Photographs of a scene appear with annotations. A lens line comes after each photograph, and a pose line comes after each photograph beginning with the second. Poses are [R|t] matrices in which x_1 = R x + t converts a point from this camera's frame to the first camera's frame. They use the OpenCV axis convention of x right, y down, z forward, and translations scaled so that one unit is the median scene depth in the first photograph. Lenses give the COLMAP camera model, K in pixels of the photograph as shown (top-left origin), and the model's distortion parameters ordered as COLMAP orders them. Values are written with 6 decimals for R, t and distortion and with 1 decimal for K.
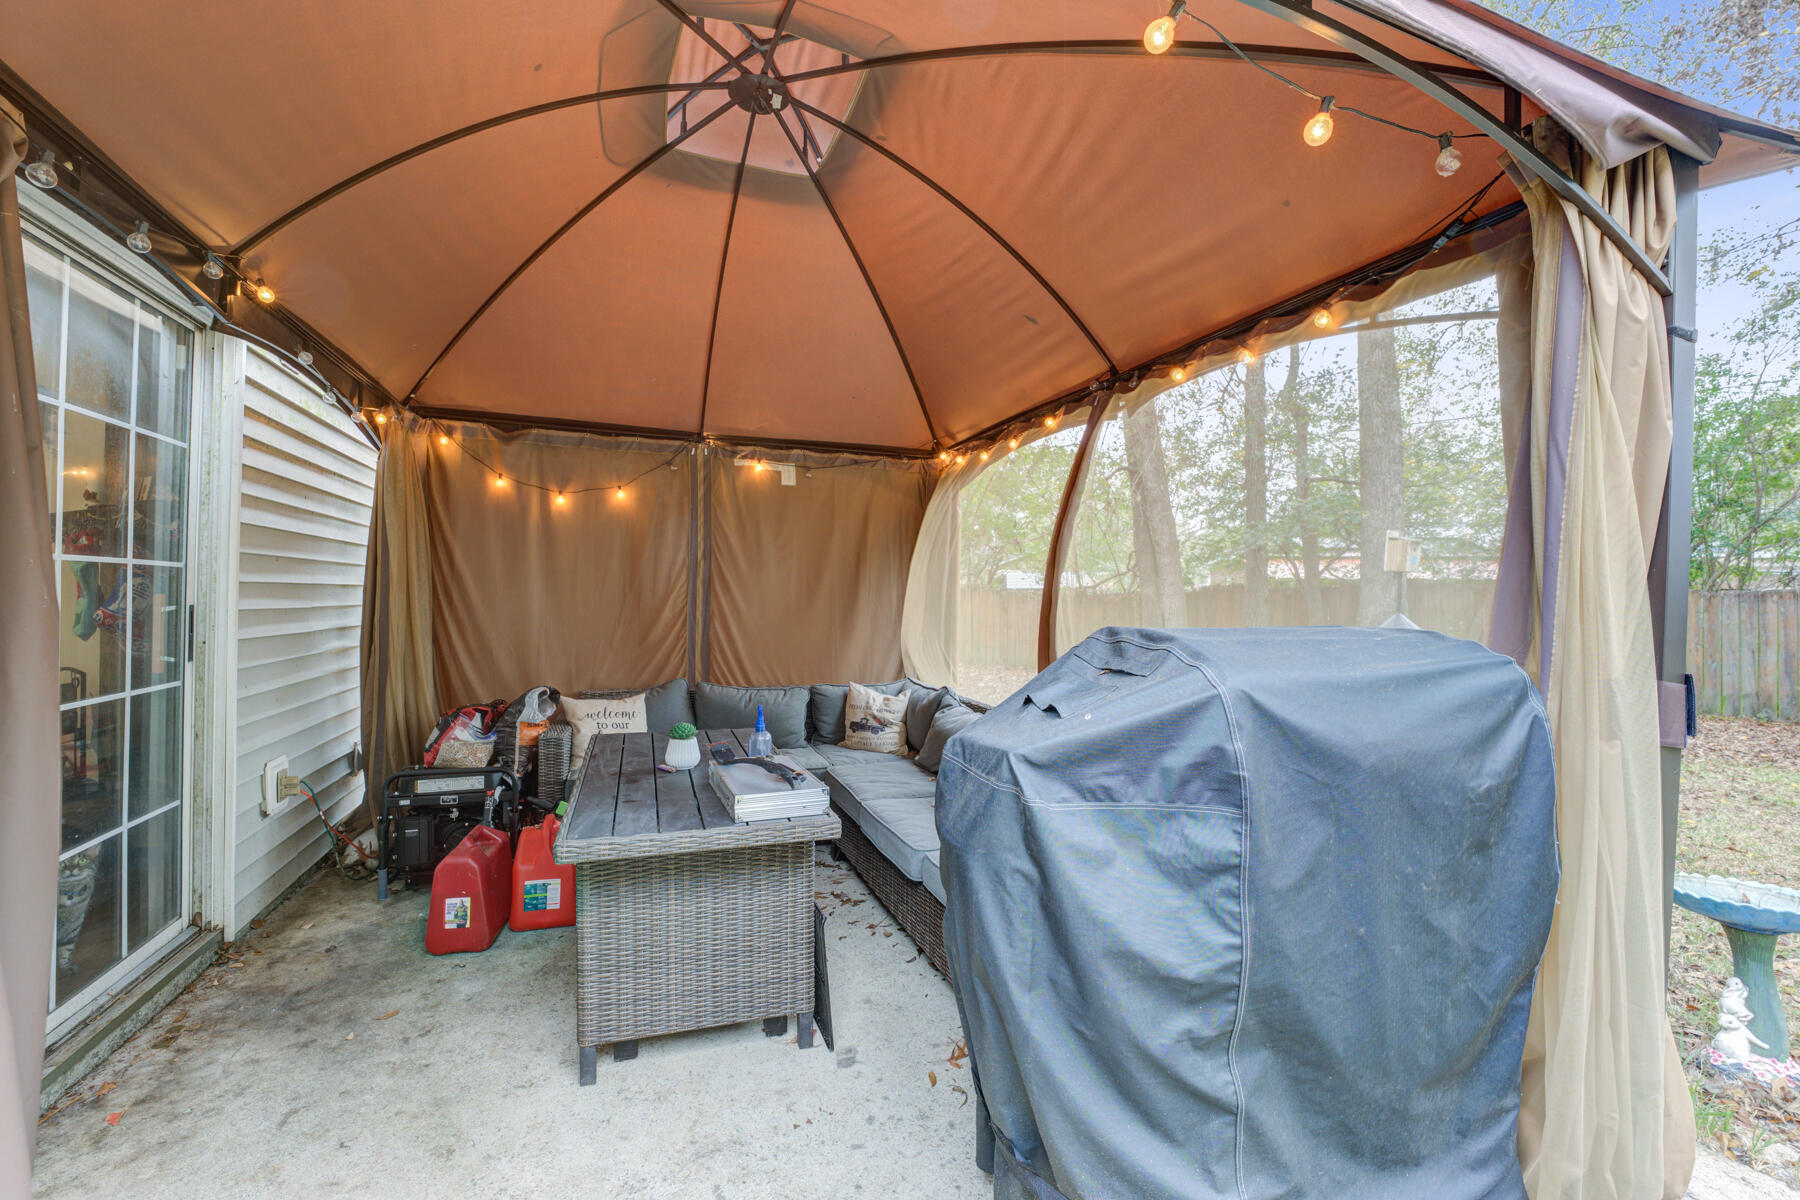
lens RADIAL K [[745.2, 0, 897.5], [0, 745.2, 602.9], [0, 0, 1]] dist [-0.024388, 0.000030]
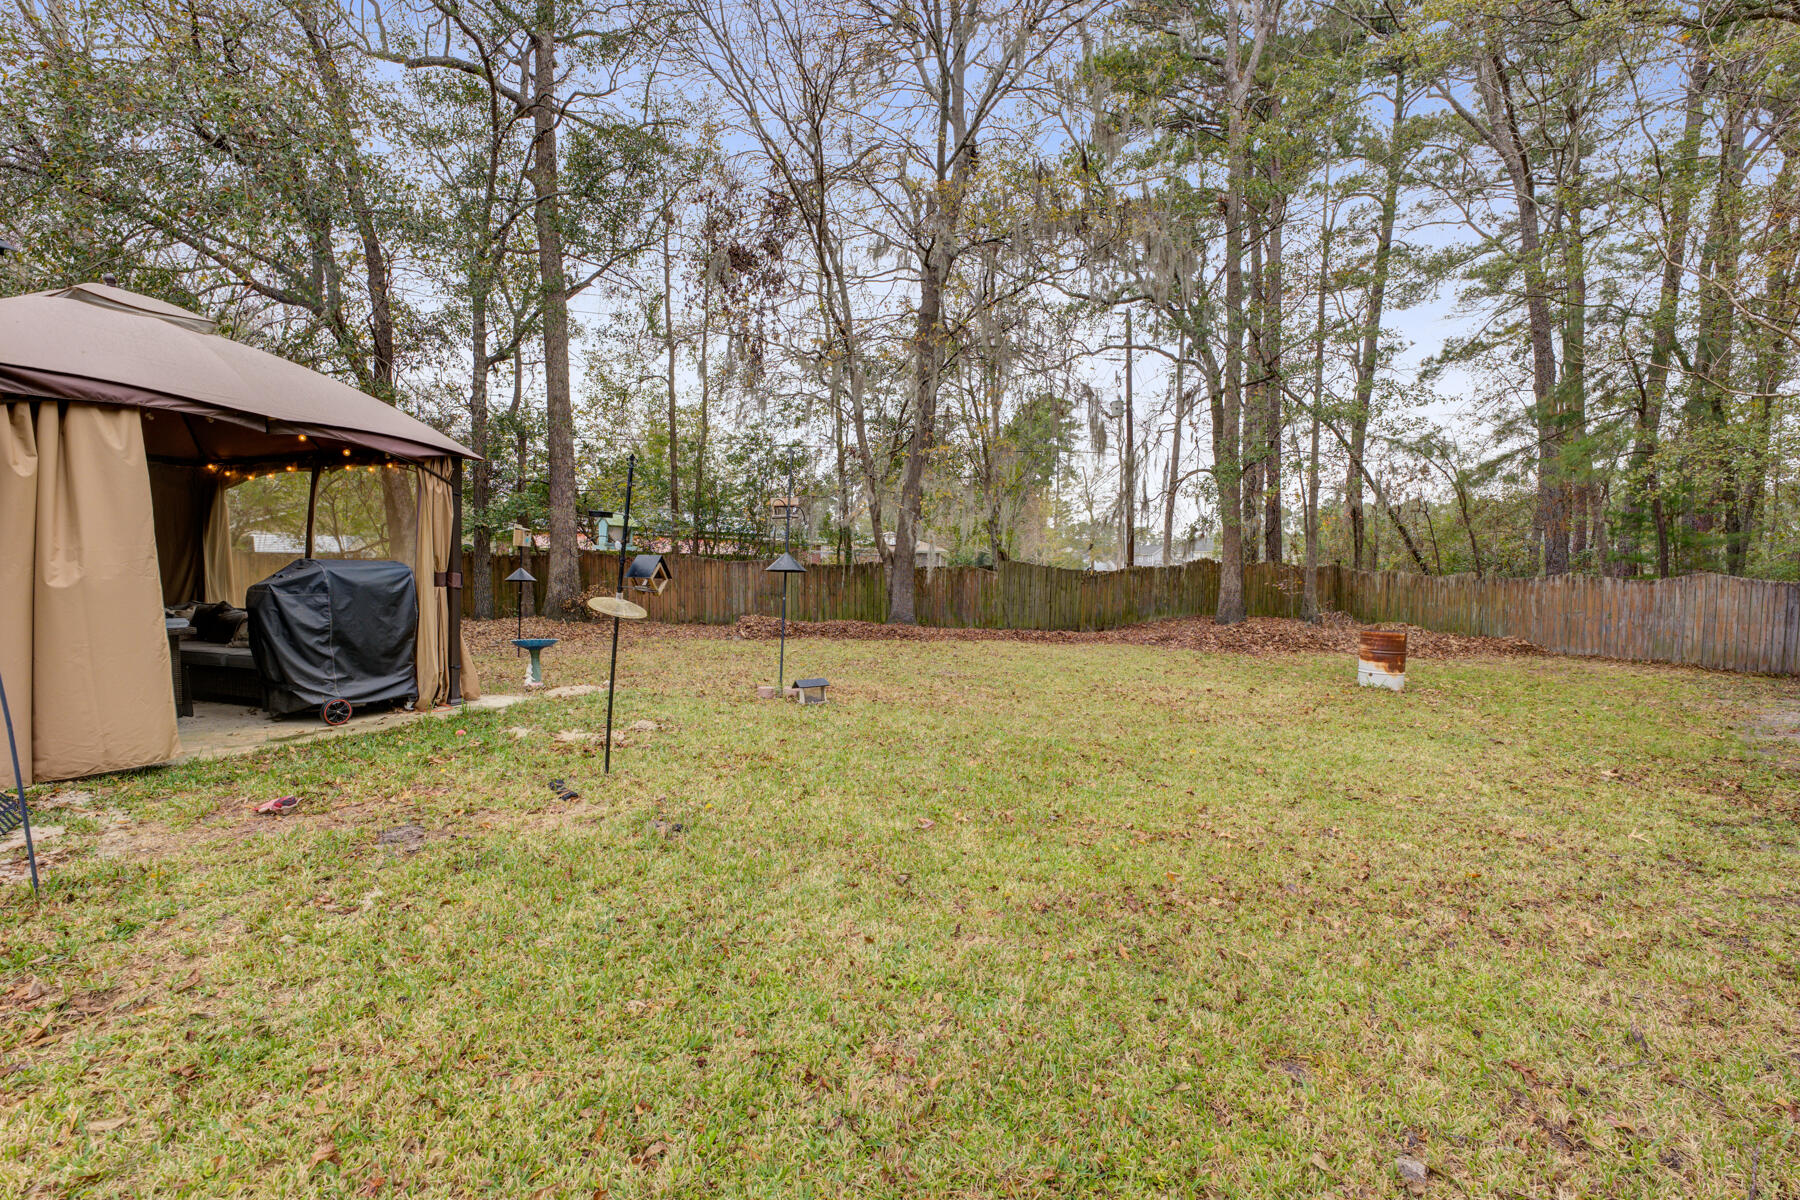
lens RADIAL K [[745.2, 0, 897.7], [0, 745.2, 607.1], [0, 0, 1]] dist [-0.024388, 0.000030]
pose [[0.645213, -0.031456, 0.763355, -0.811591], [-0.004719, 0.998969, 0.045154, 0.122511], [-0.763988, -0.032736, 0.644400, -4.948575]]
